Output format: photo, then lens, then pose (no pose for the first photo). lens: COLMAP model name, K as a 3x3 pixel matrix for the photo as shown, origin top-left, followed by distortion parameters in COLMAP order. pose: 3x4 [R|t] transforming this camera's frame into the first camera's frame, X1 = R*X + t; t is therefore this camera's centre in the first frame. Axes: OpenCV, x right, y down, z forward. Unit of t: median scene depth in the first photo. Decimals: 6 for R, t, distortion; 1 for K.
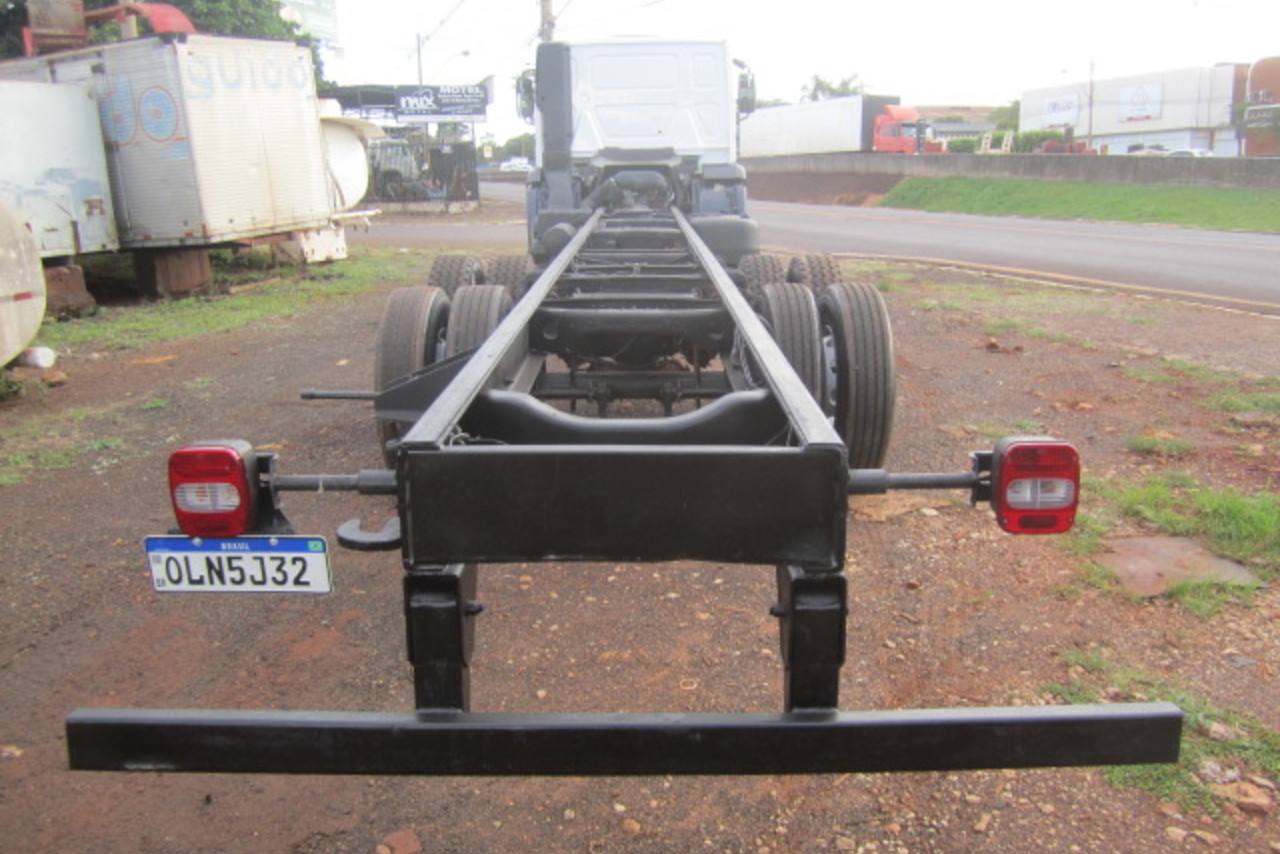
lens RADIAL K [[1093.0, 0, 640.0], [0, 1093.0, 427.0], [0, 0, 1]] dist [-0.035246, -0.001815]
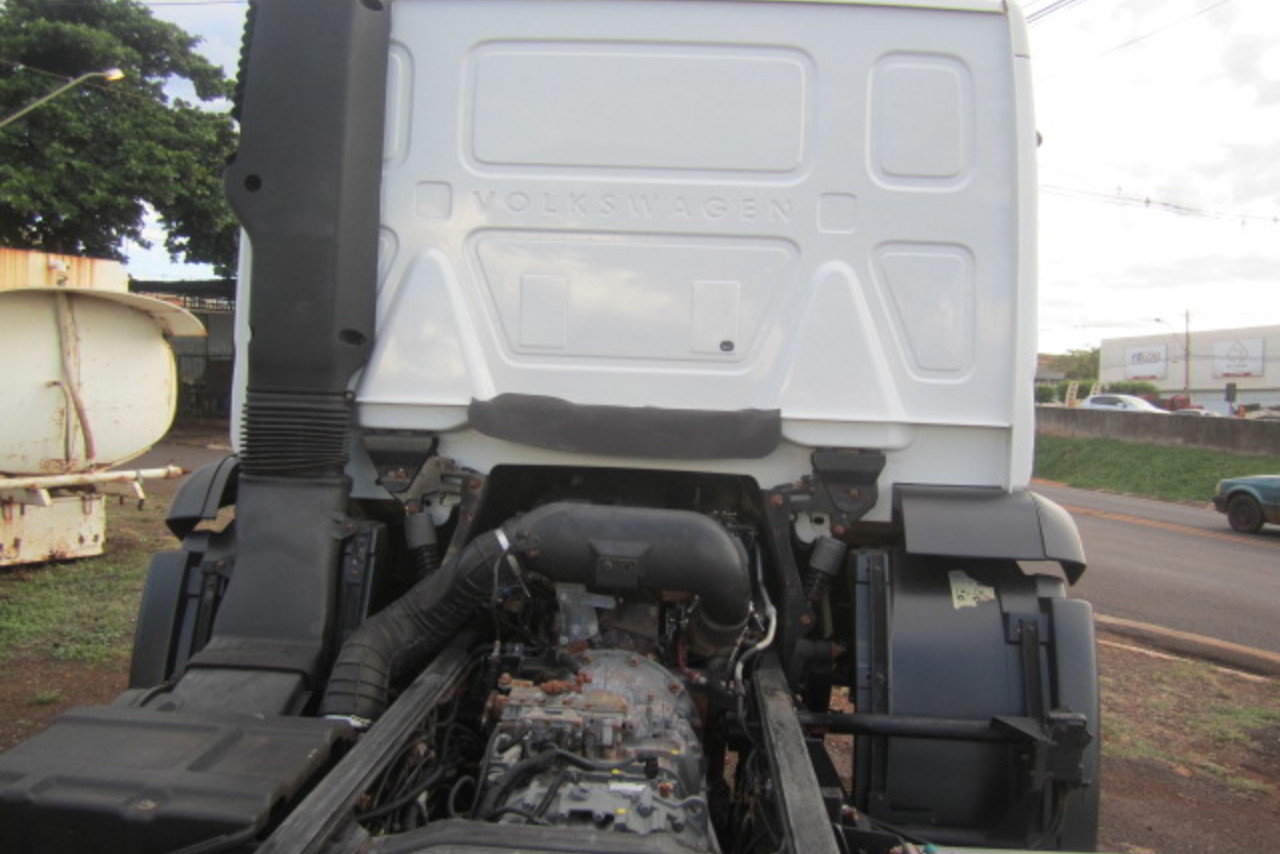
lens RADIAL K [[1064.9, 0, 640.0], [0, 1064.9, 427.0], [0, 0, 1]] dist [0.000588, -0.001178]
pose [[0.997144, 0.061206, -0.044253, 0.006777], [-0.068792, 0.977863, -0.197613, -0.133773], [0.031178, 0.200093, 0.979281, 0.503673]]
